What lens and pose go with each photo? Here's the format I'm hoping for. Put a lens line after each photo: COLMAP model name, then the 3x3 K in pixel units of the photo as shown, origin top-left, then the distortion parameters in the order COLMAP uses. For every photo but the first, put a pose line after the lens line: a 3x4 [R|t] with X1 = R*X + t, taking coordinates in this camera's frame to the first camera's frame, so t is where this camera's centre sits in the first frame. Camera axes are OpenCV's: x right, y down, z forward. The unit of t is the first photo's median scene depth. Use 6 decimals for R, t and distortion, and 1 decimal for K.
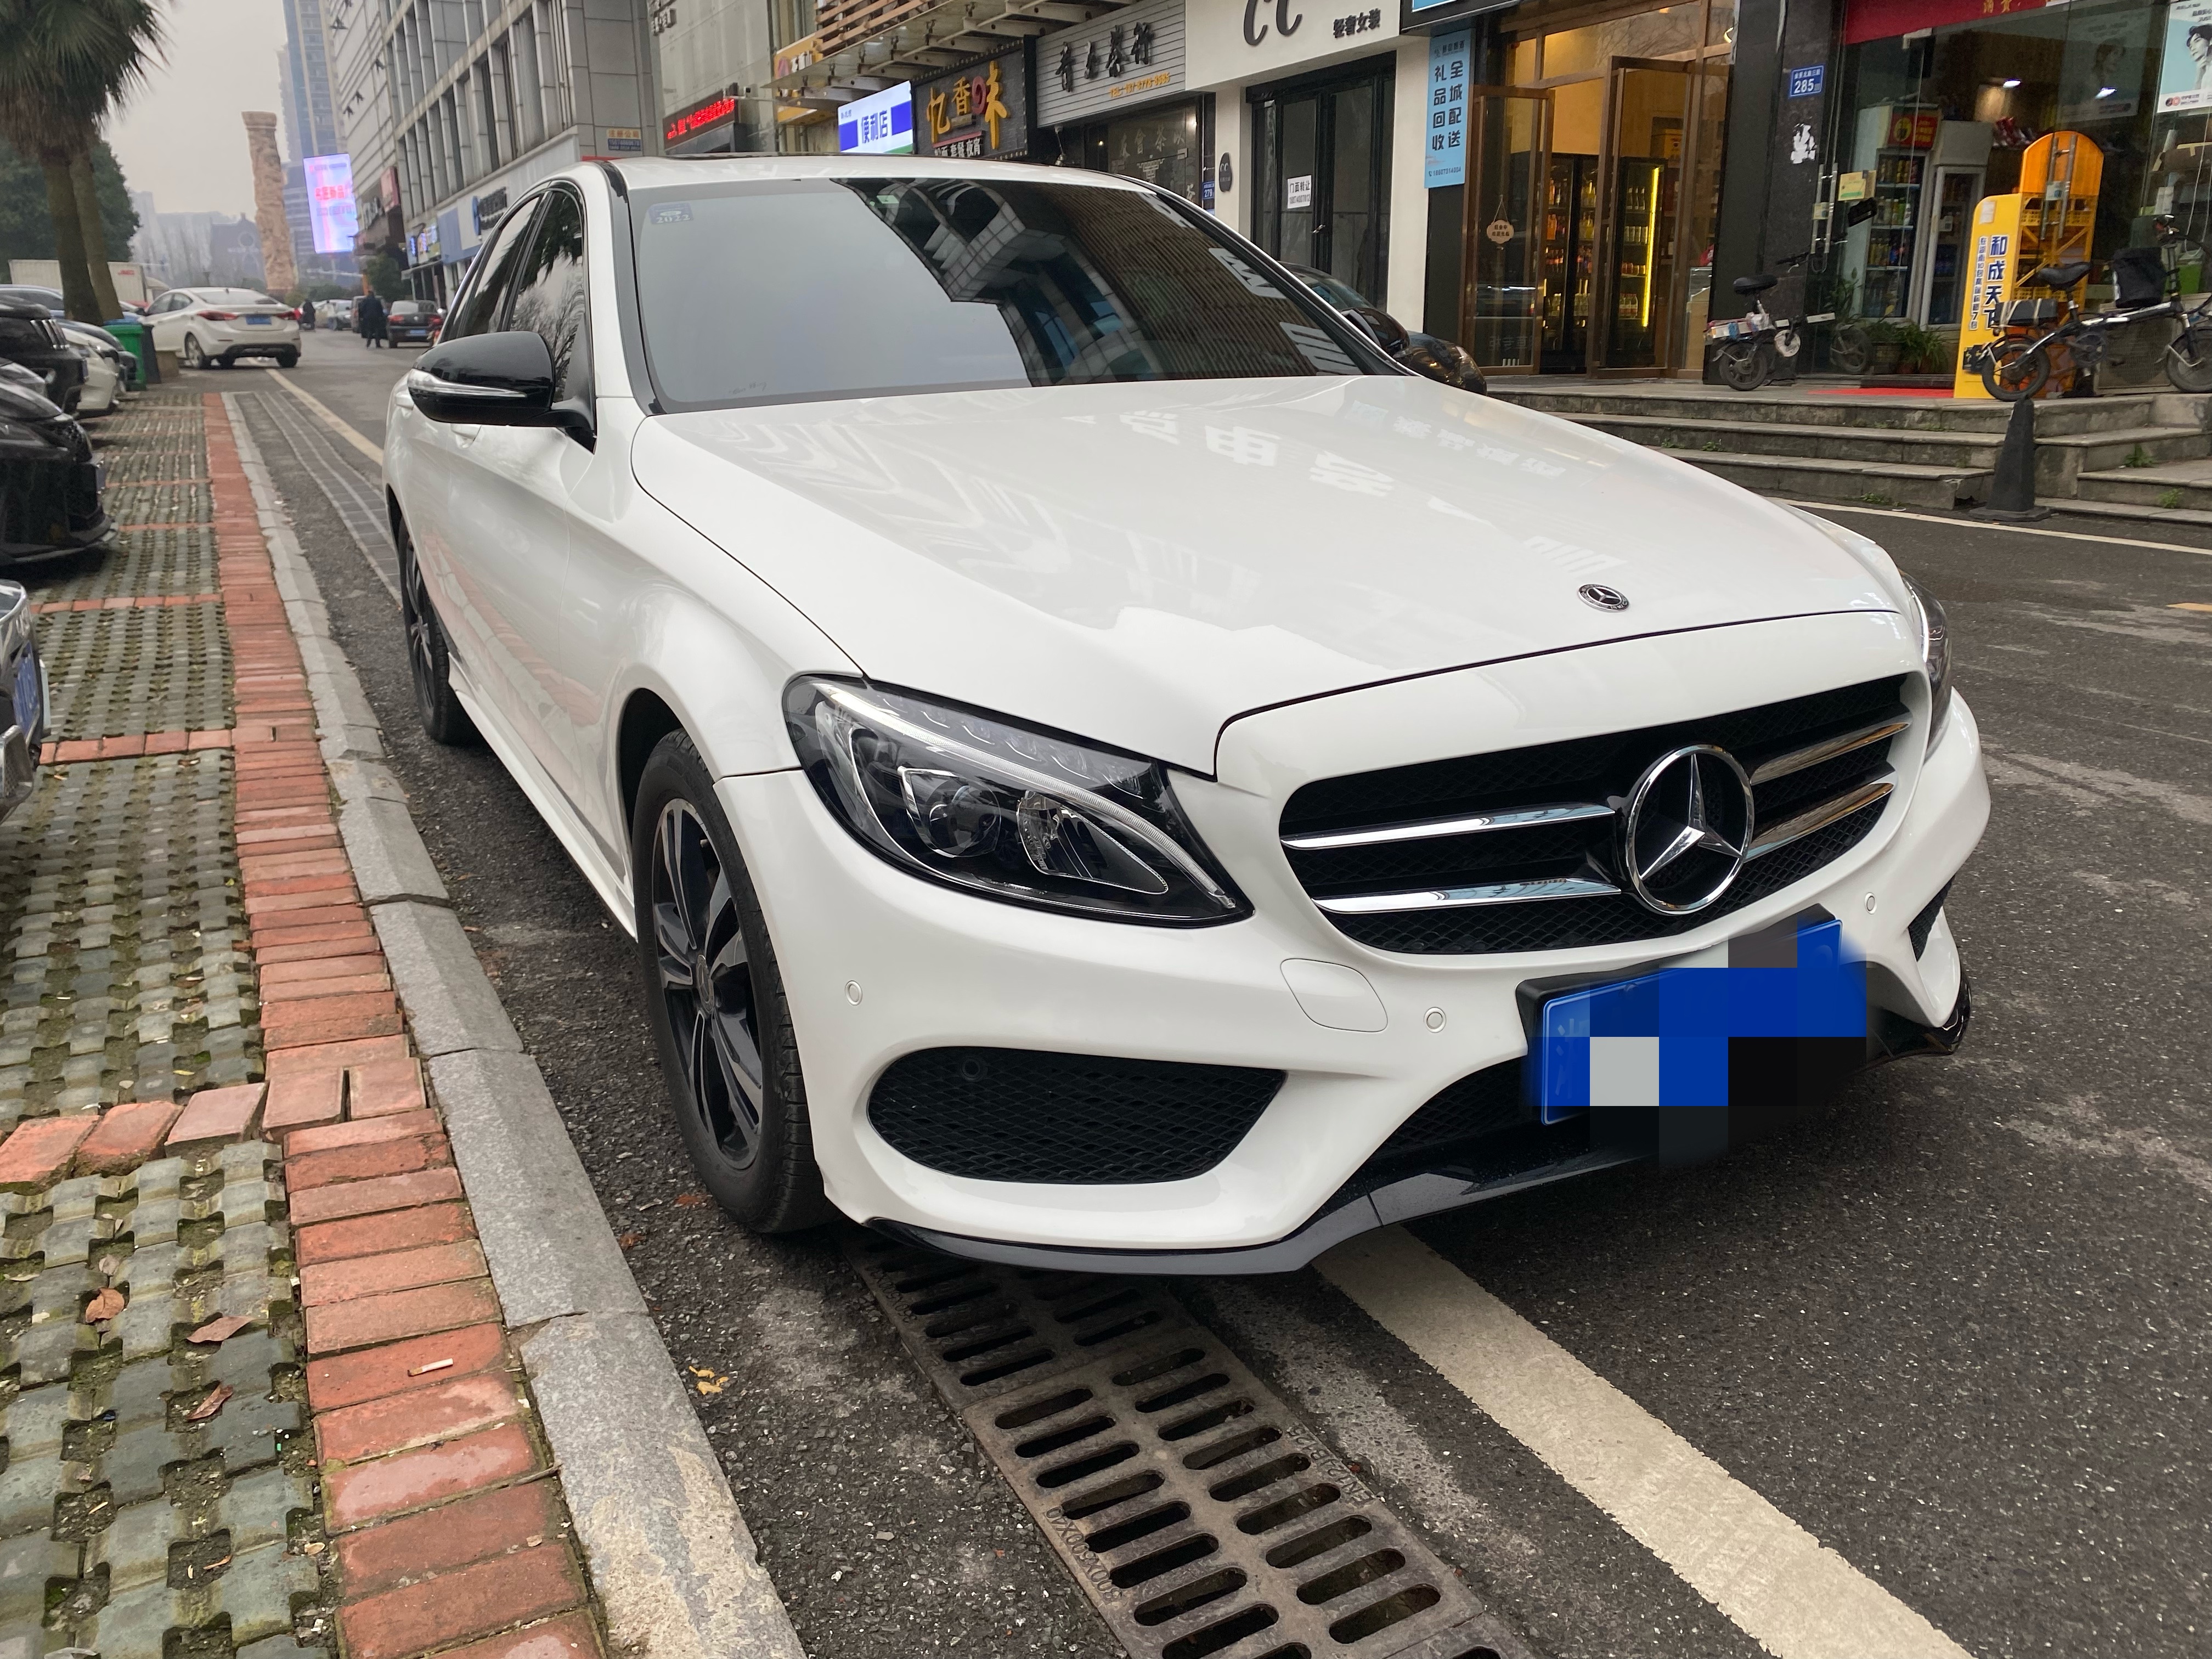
lens RADIAL K [[1673.8, 0, 1112.0], [0, 1673.8, 834.7], [0, 0, 1]] dist [-0.002268, 0.005279]
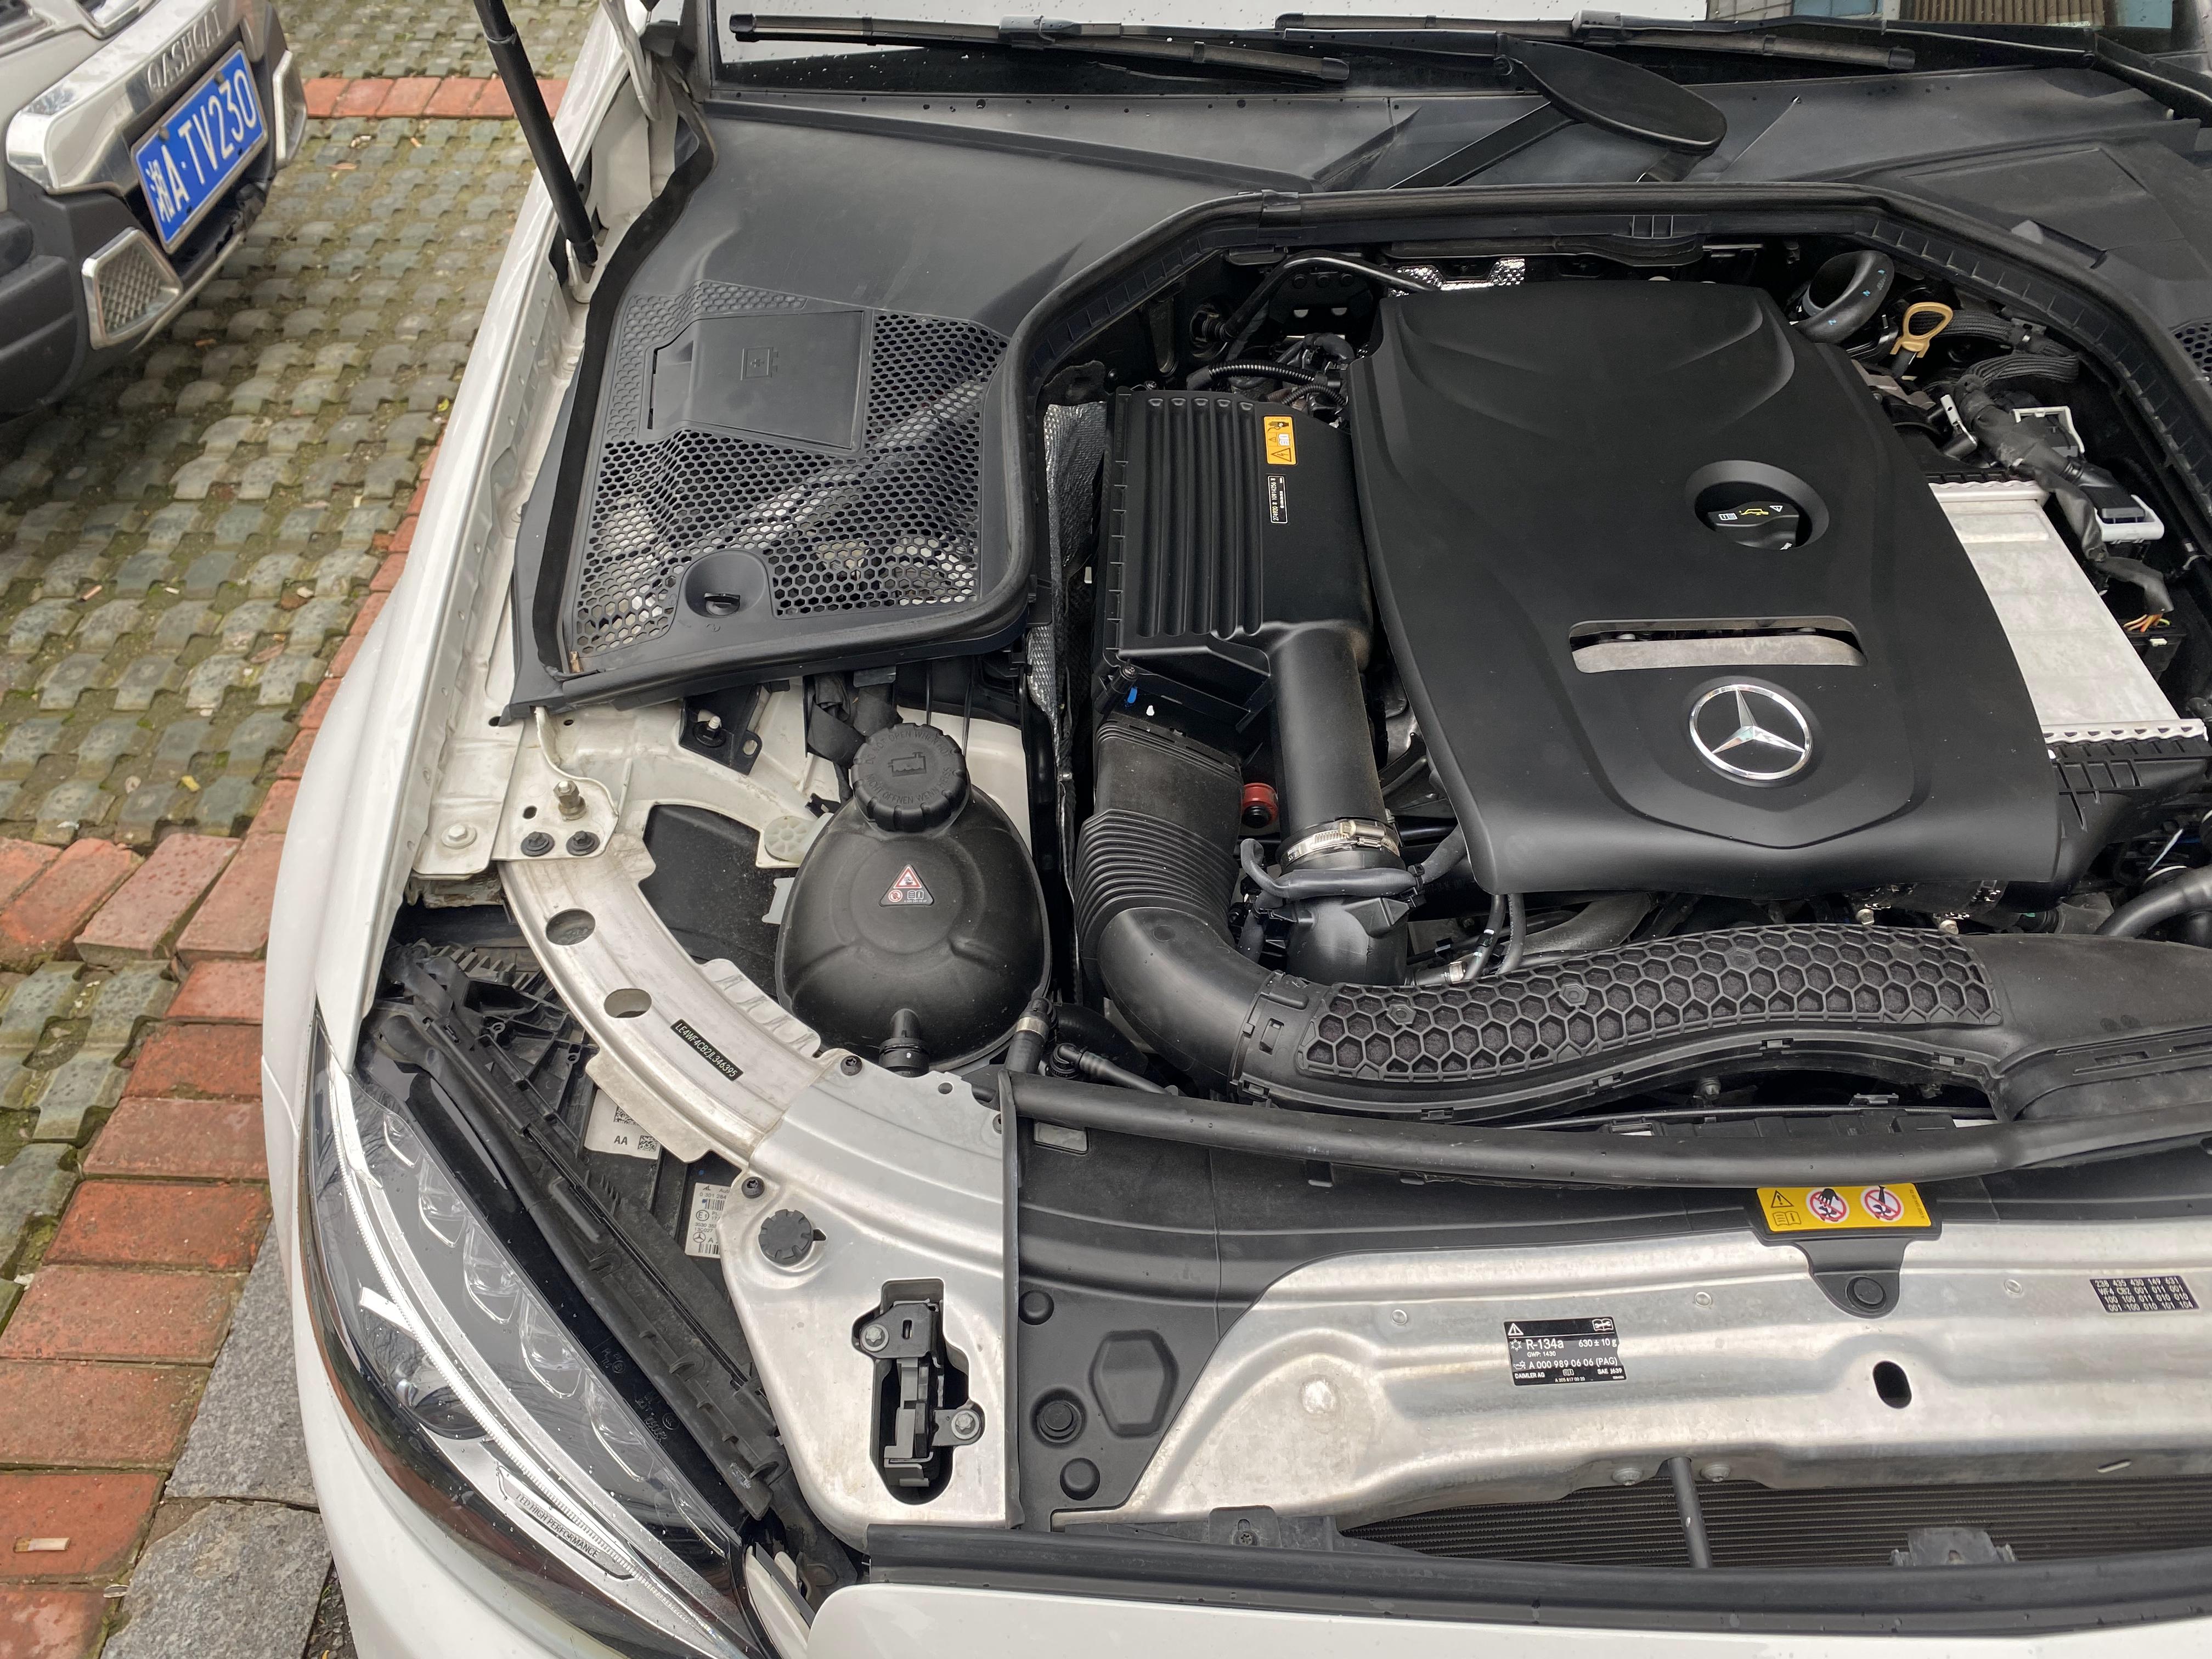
lens RADIAL K [[1673.8, 0, 1112.0], [0, 1673.8, 834.7], [0, 0, 1]] dist [-0.002268, 0.005279]
pose [[0.898807, 0.314316, -0.305536, 0.143347], [-0.145875, 0.871769, 0.467695, -0.320116], [0.413361, -0.375798, 0.829403, 0.507477]]
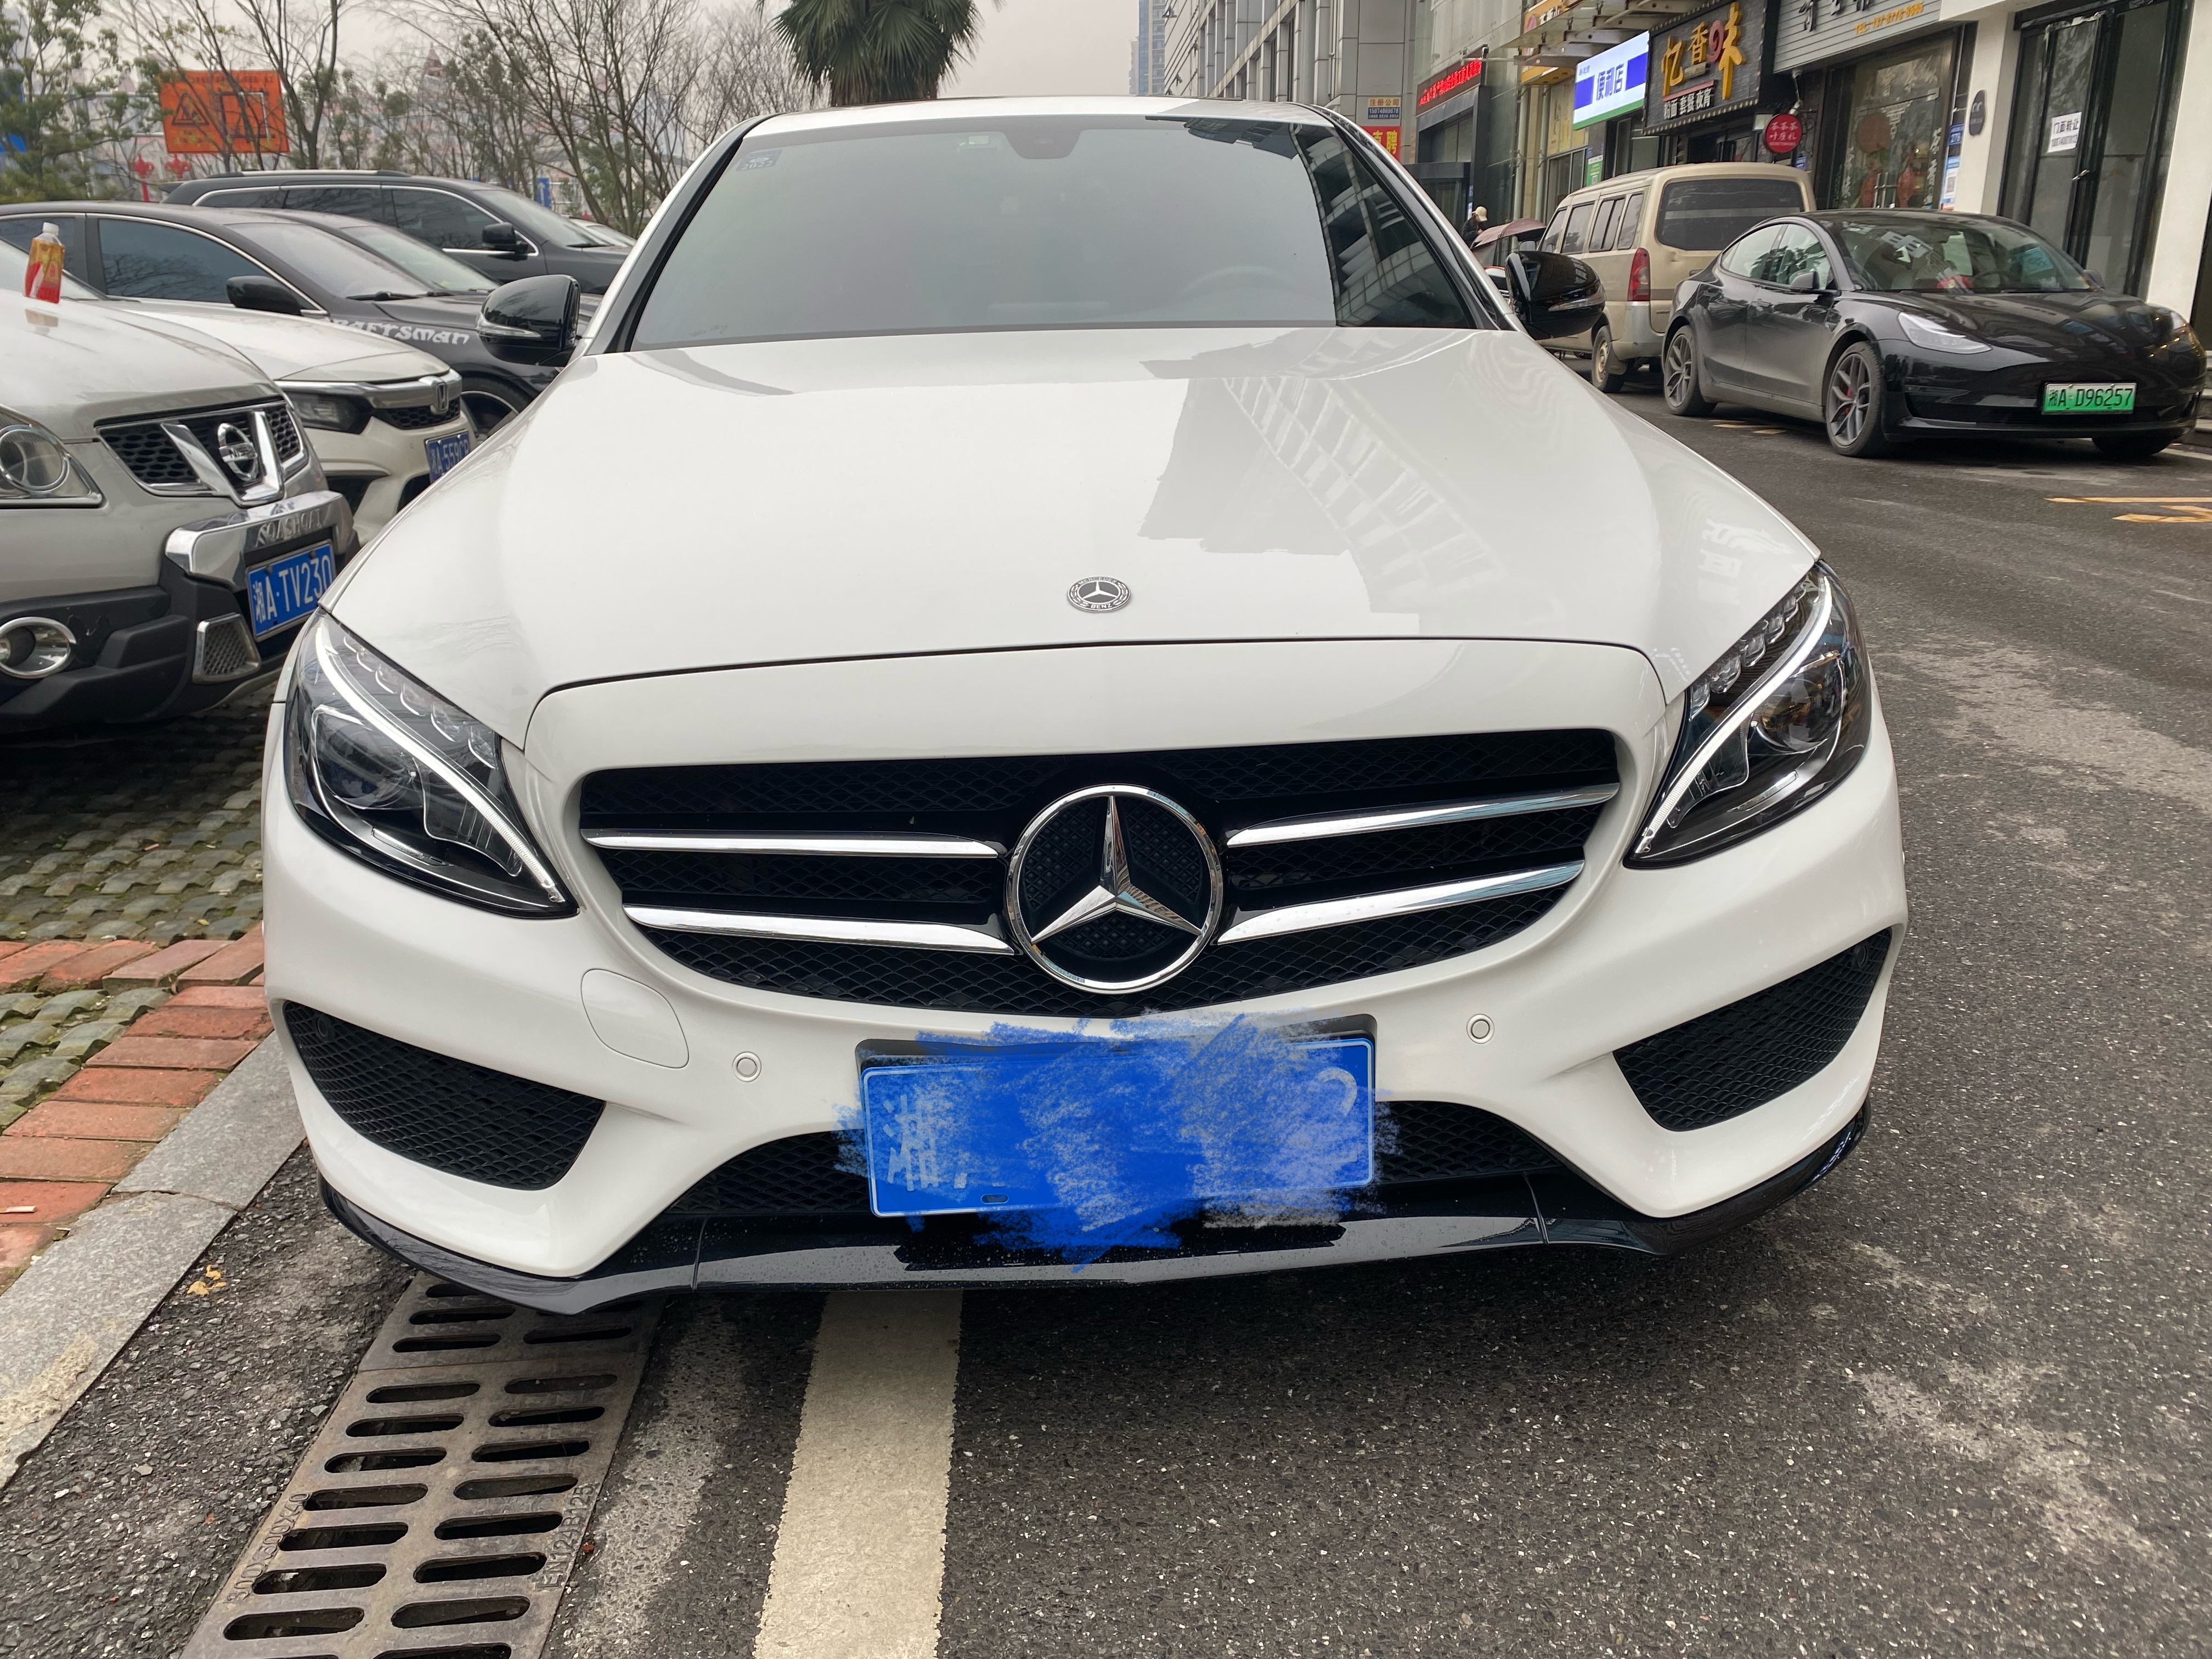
lens RADIAL K [[1673.8, 0, 1112.0], [0, 1673.8, 834.7], [0, 0, 1]] dist [-0.002268, 0.005279]
pose [[0.907006, 0.130061, -0.400531, 0.492000], [-0.123107, 0.991454, 0.043170, -0.046619], [0.402723, 0.010153, 0.915266, 0.211123]]
